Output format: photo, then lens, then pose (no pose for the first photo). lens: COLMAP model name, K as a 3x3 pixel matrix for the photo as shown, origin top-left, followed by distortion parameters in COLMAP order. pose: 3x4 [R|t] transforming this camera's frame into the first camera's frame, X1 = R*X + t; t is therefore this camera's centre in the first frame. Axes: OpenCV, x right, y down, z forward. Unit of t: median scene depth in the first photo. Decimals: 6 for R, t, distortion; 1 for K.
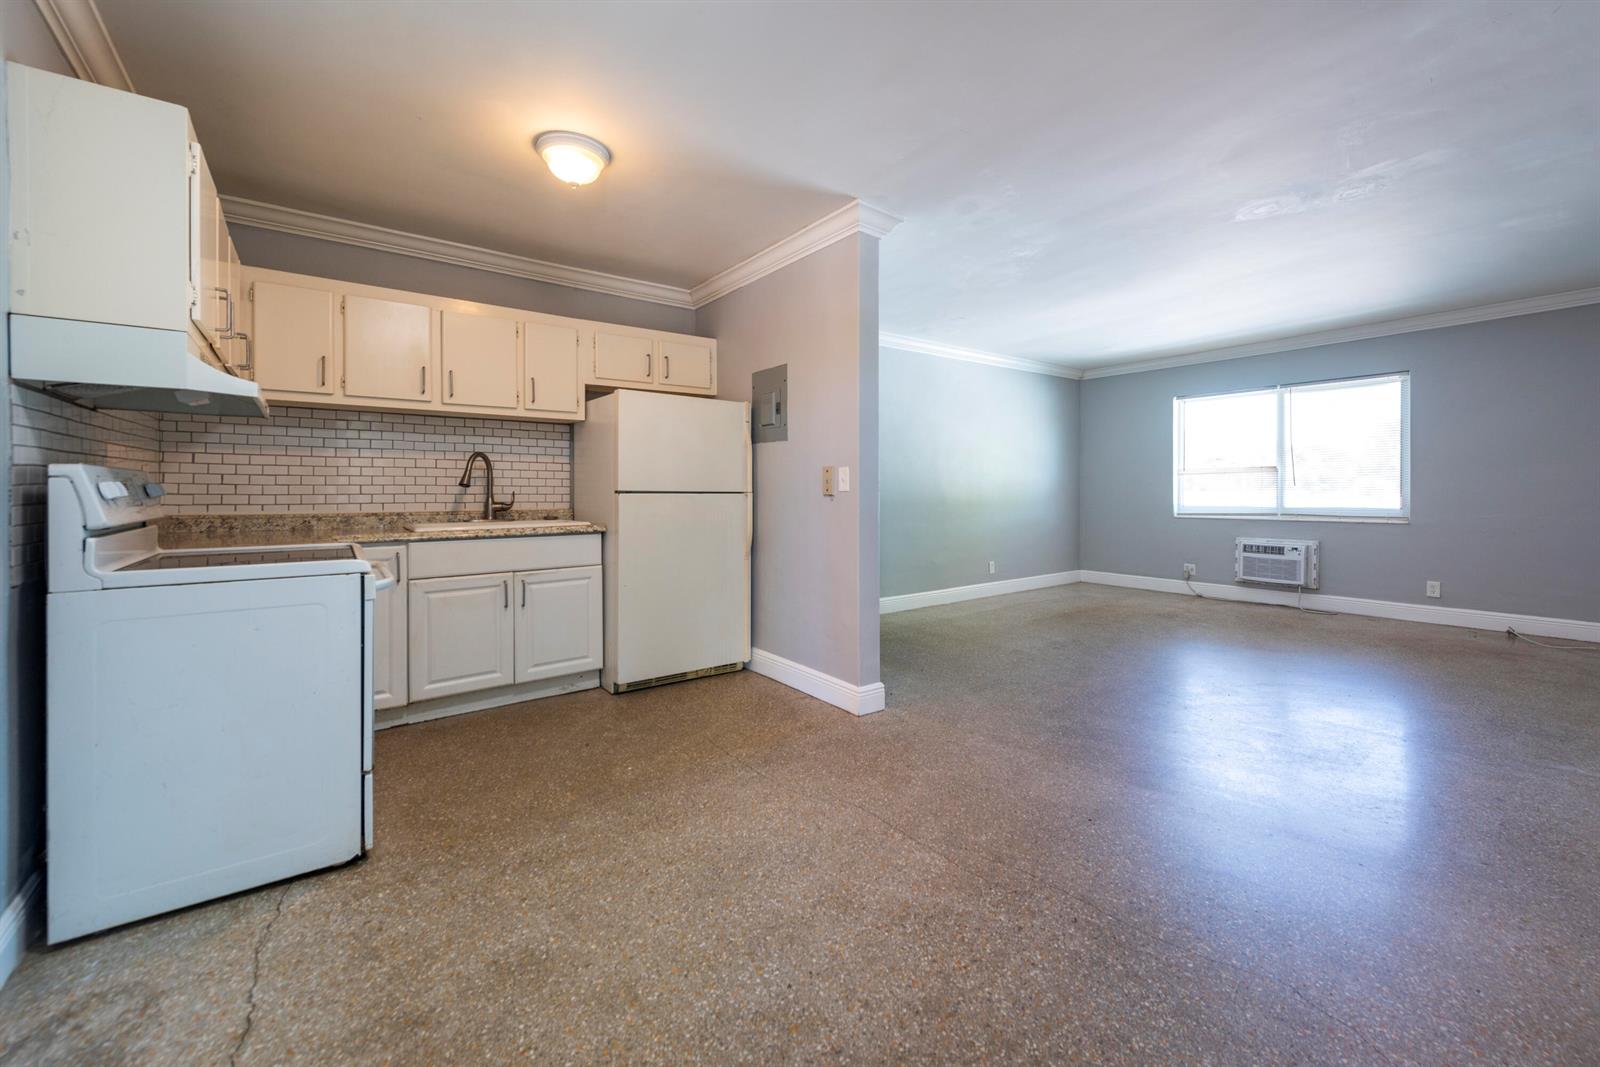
lens RADIAL K [[634.5, 0, 813.7], [0, 634.5, 510.5], [0, 0, 1]] dist [0.001052, 0.000032]
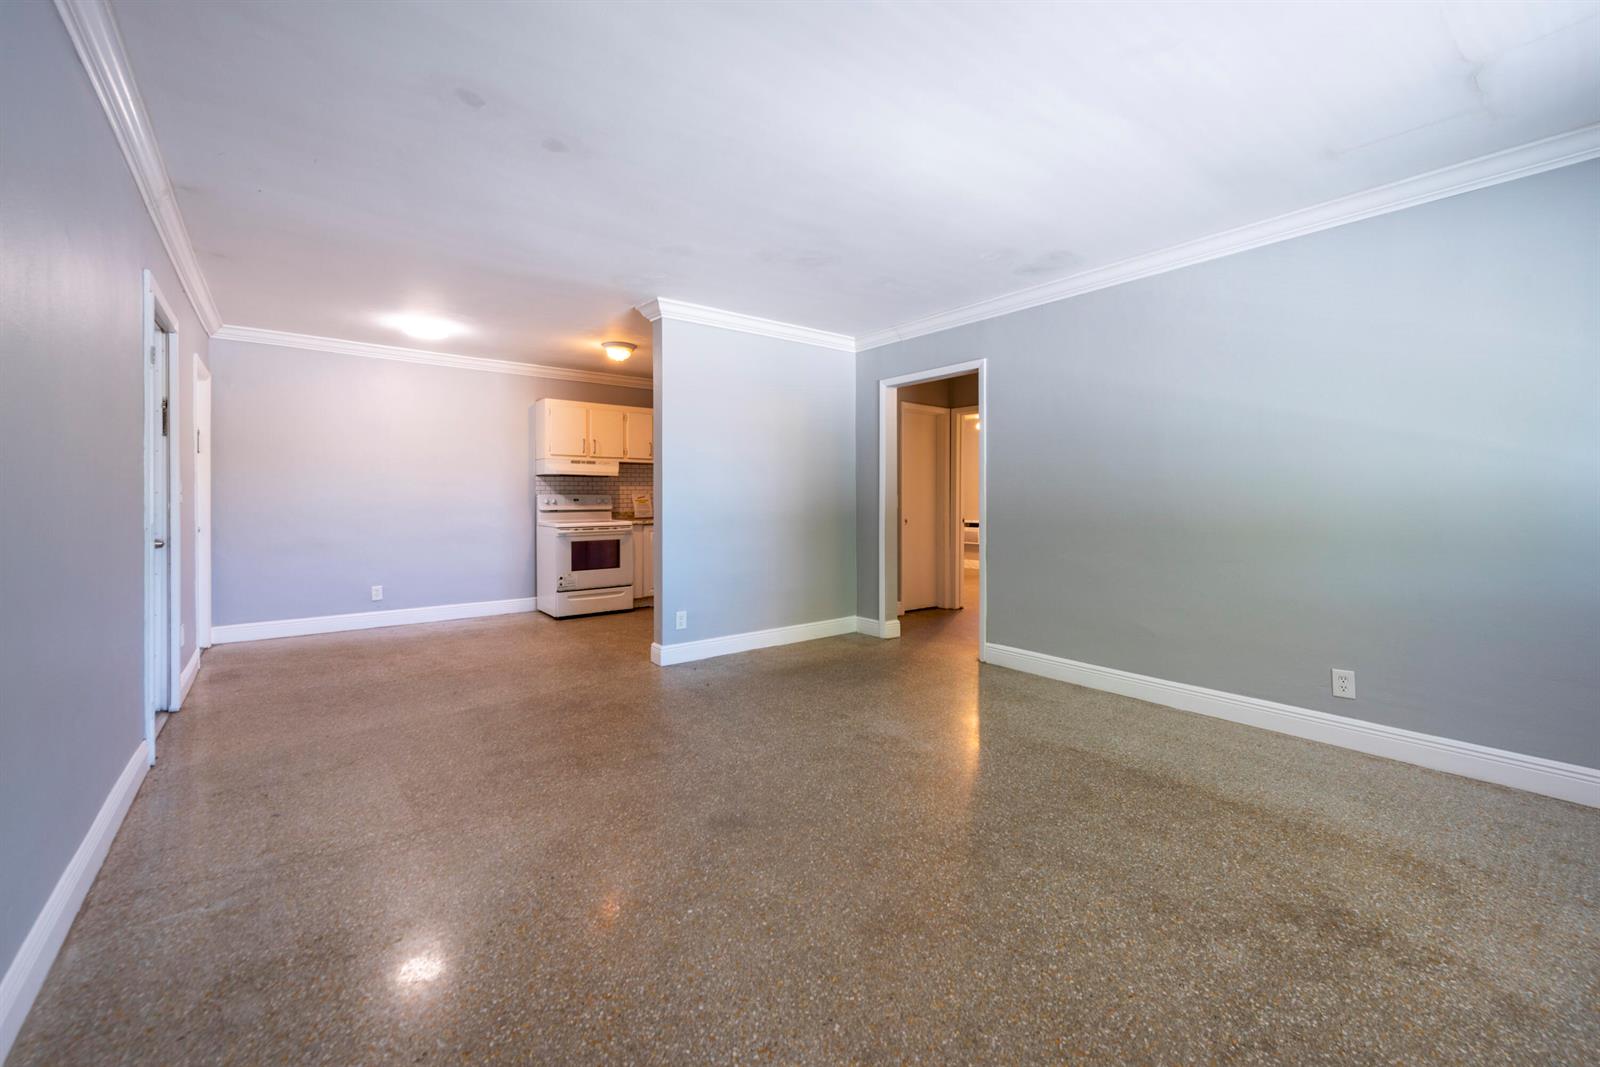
lens RADIAL K [[669.2, 0, 814.2], [0, 669.2, 496.2], [0, 0, 1]] dist [0.020908, -0.000174]
pose [[0.021816, 0.002588, -0.999759, 1.360570], [-0.030567, 0.999531, 0.001921, -0.053407], [0.999295, 0.030518, 0.021885, 1.133697]]
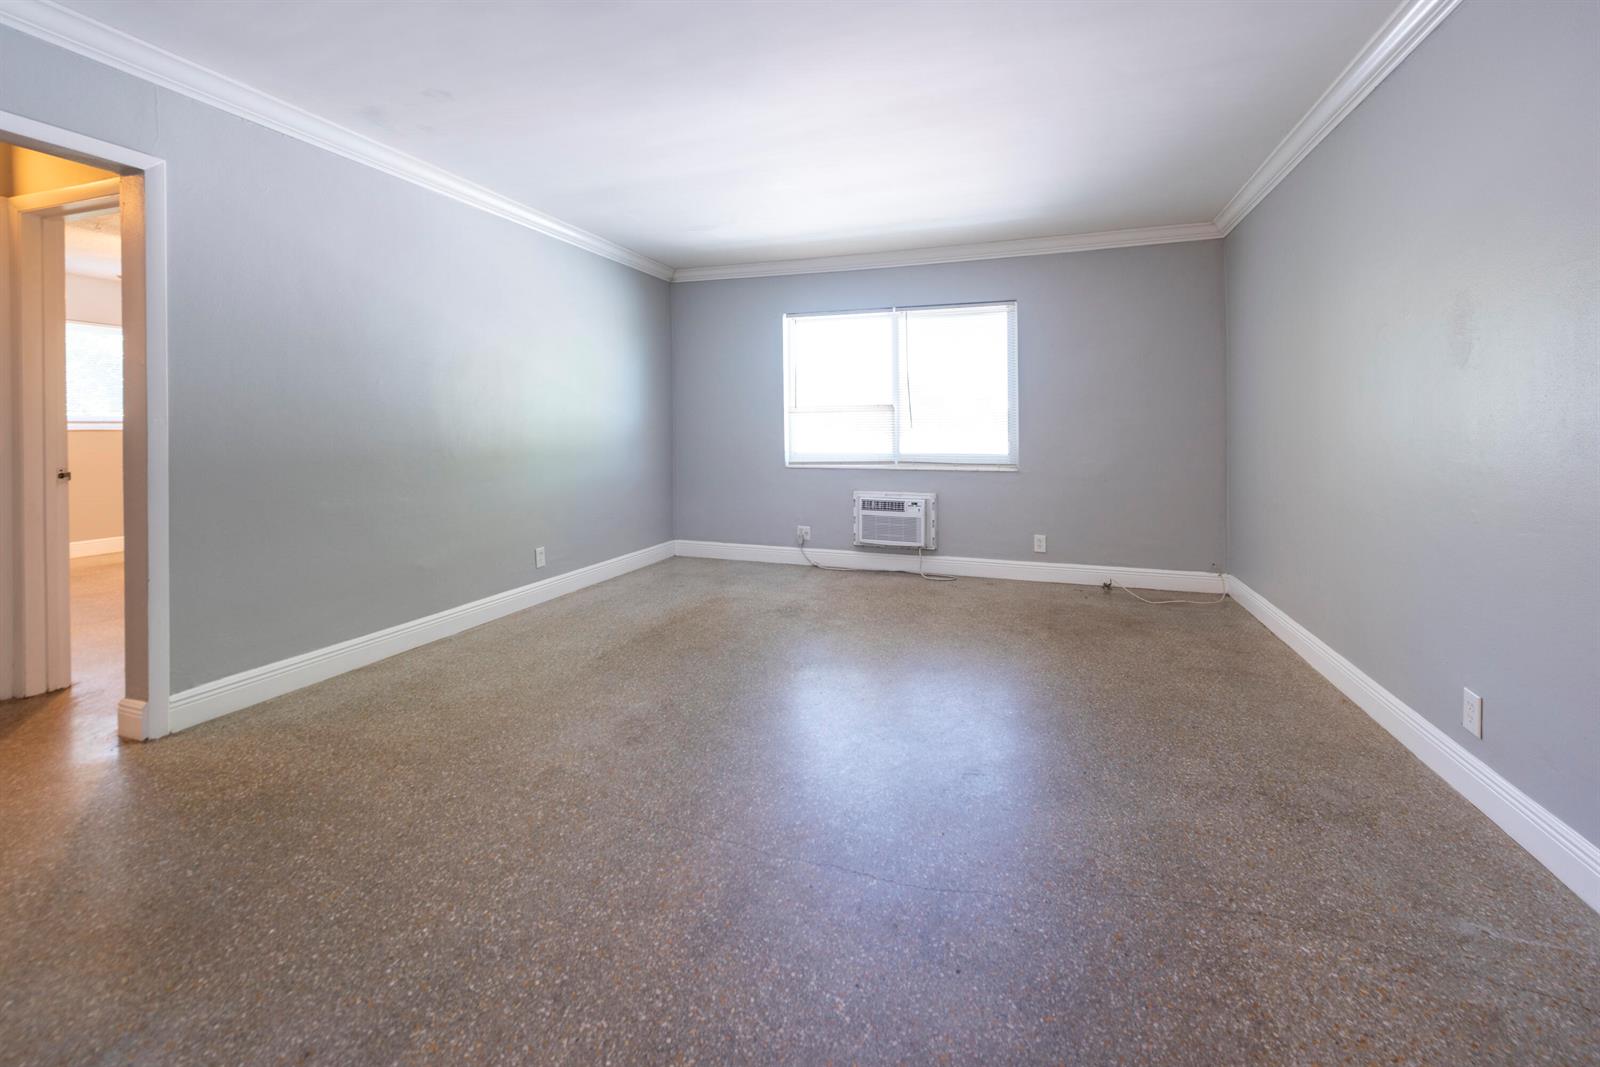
lens RADIAL K [[671.5, 0, 801.0], [0, 671.5, 436.2], [0, 0, 1]] dist [0.013974, -0.000170]
pose [[0.833521, -0.002759, 0.552481, 0.236853], [0.014249, 0.999762, -0.016505, -0.026159], [-0.552304, 0.021629, 0.833362, 0.560497]]
